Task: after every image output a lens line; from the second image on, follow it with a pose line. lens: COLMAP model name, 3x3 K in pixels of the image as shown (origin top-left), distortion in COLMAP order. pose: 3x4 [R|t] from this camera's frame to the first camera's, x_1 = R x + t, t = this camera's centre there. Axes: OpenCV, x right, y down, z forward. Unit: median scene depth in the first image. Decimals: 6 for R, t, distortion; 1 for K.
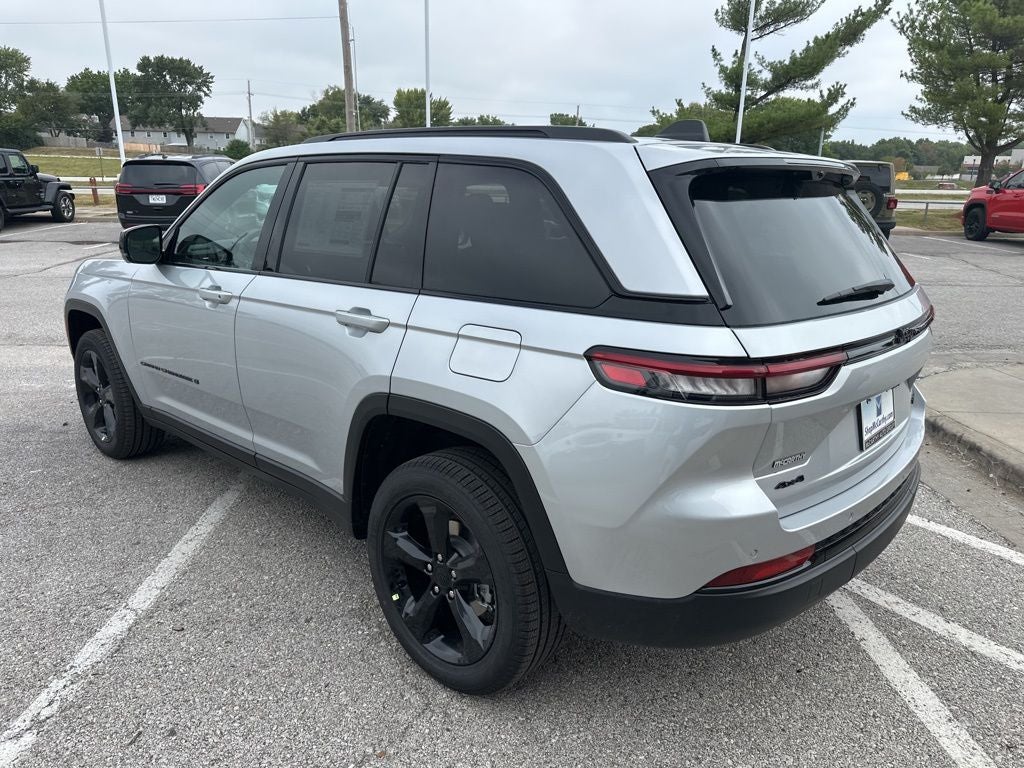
lens RADIAL K [[733.3, 0, 508.7], [0, 733.3, 369.7], [0, 0, 1]] dist [0.005319, -0.005148]
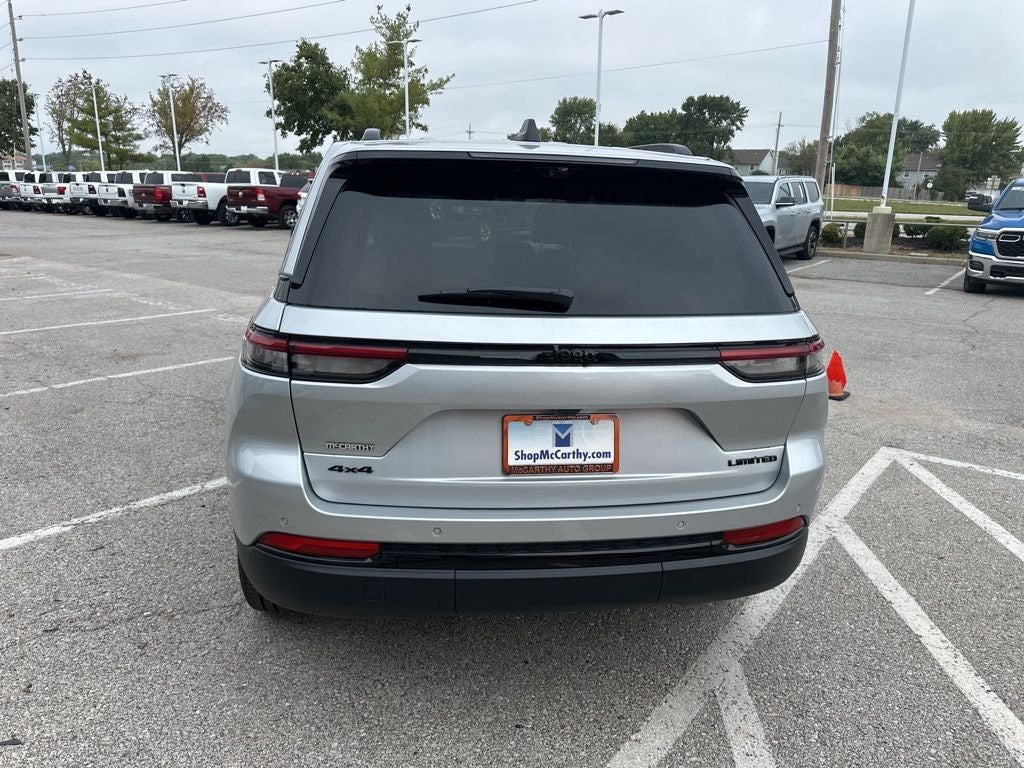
lens RADIAL K [[727.4, 0, 510.5], [0, 727.4, 365.6], [0, 0, 1]] dist [0.042834, -0.054174]
pose [[0.780751, 0.148783, -0.606870, 0.110814], [-0.175168, 0.984409, 0.015985, -0.003966], [0.599787, 0.093824, 0.794640, 0.031431]]
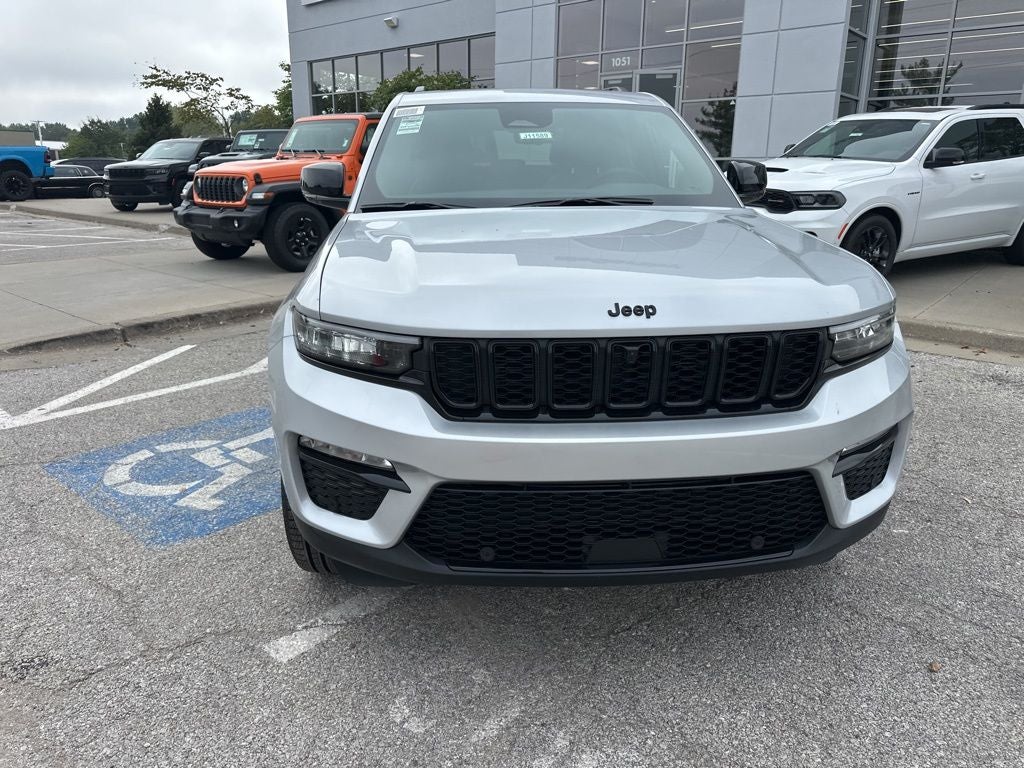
lens RADIAL K [[723.9, 0, 510.3], [0, 723.9, 367.3], [0, 0, 1]] dist [0.059761, -0.078710]
pose [[-0.745715, -0.194109, 0.637362, -0.164950], [0.157438, 0.878191, 0.451656, -0.077962], [-0.647396, 0.437152, -0.624320, 0.340905]]
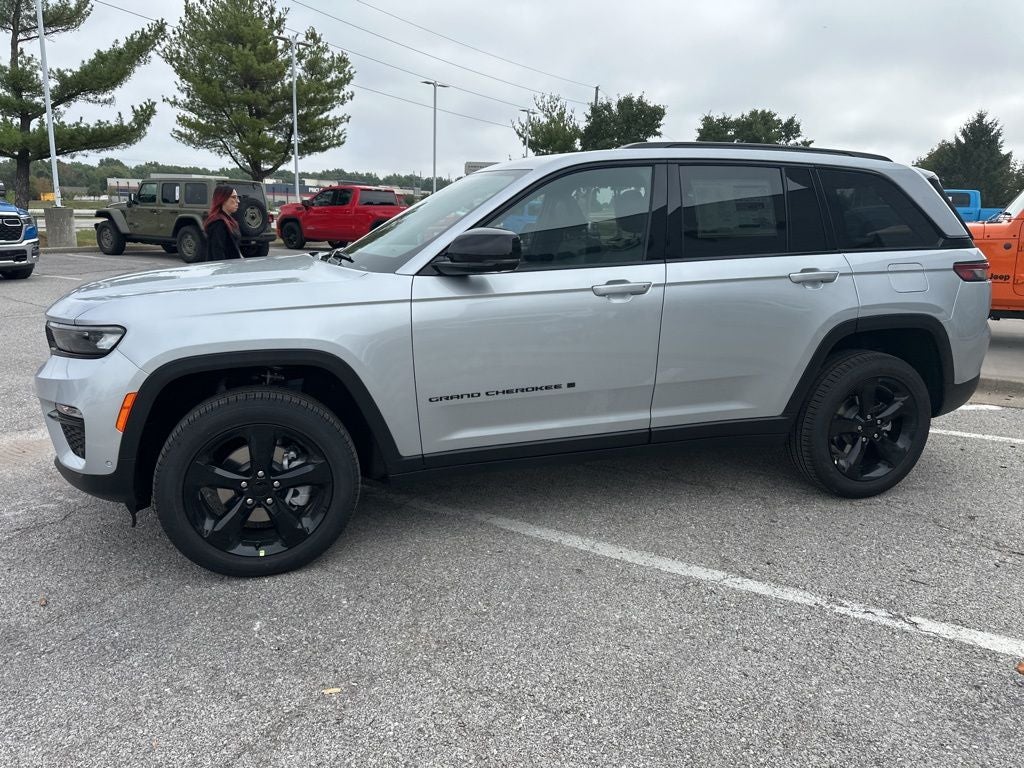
lens RADIAL K [[727.4, 0, 510.5], [0, 727.4, 365.6], [0, 0, 1]] dist [0.042834, -0.054174]
pose [[0.496724, -0.183740, 0.848236, -0.218260], [0.211122, 0.973557, 0.087254, -0.018633], [-0.841839, 0.135740, 0.522381, 0.096771]]
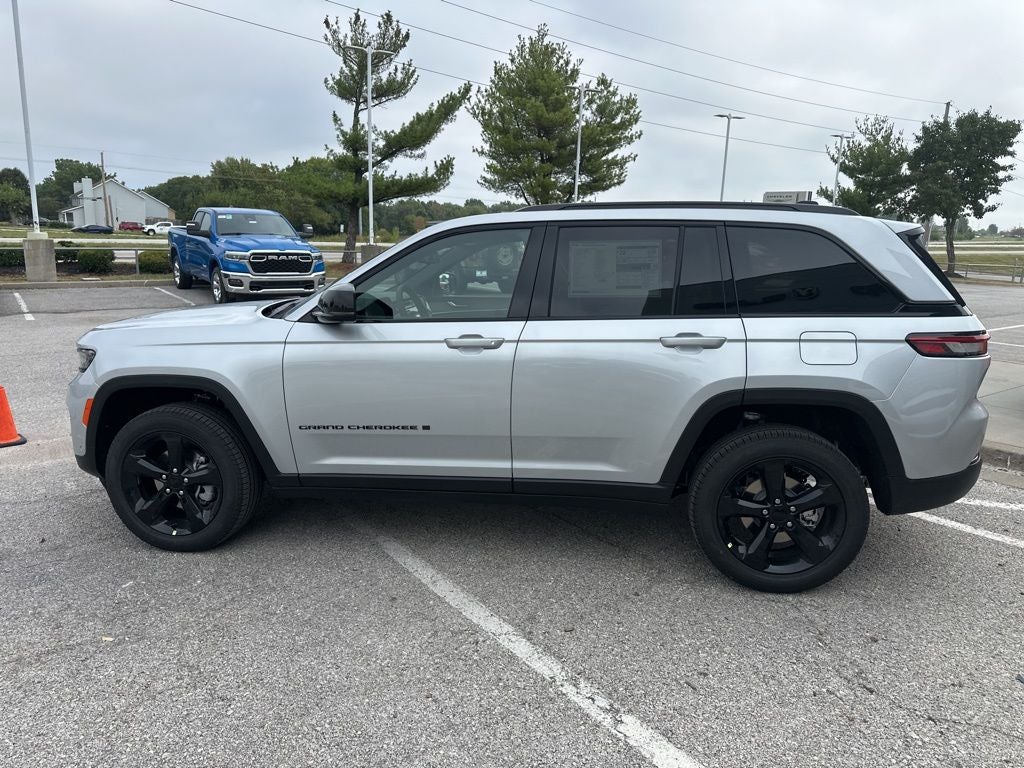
lens RADIAL K [[727.4, 0, 510.5], [0, 727.4, 365.6], [0, 0, 1]] dist [0.042834, -0.054174]
pose [[0.820201, -0.100409, 0.563195, -0.154843], [0.142333, 0.989336, -0.030902, -0.003780], [-0.554086, 0.105508, 0.825746, 0.010712]]
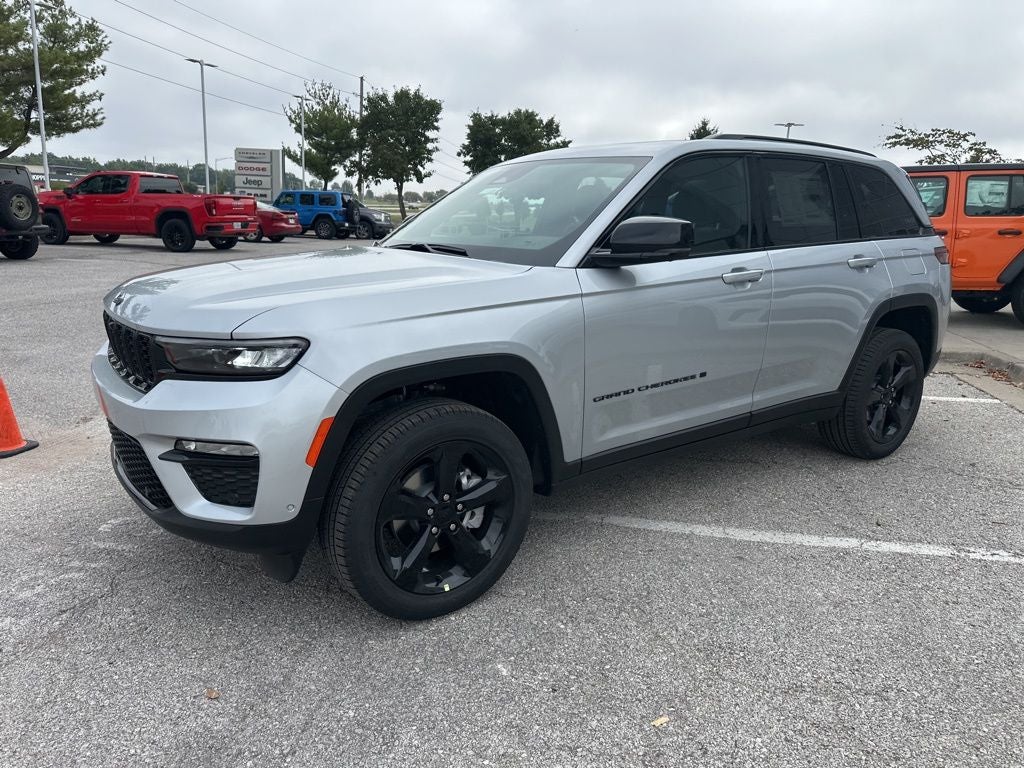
lens RADIAL K [[723.9, 0, 510.3], [0, 723.9, 367.3], [0, 0, 1]] dist [0.059761, -0.078710]
pose [[0.190277, -0.215855, 0.957706, -0.238245], [0.230628, 0.958057, 0.170112, -0.036708], [-0.954256, 0.188506, 0.232079, 0.174537]]
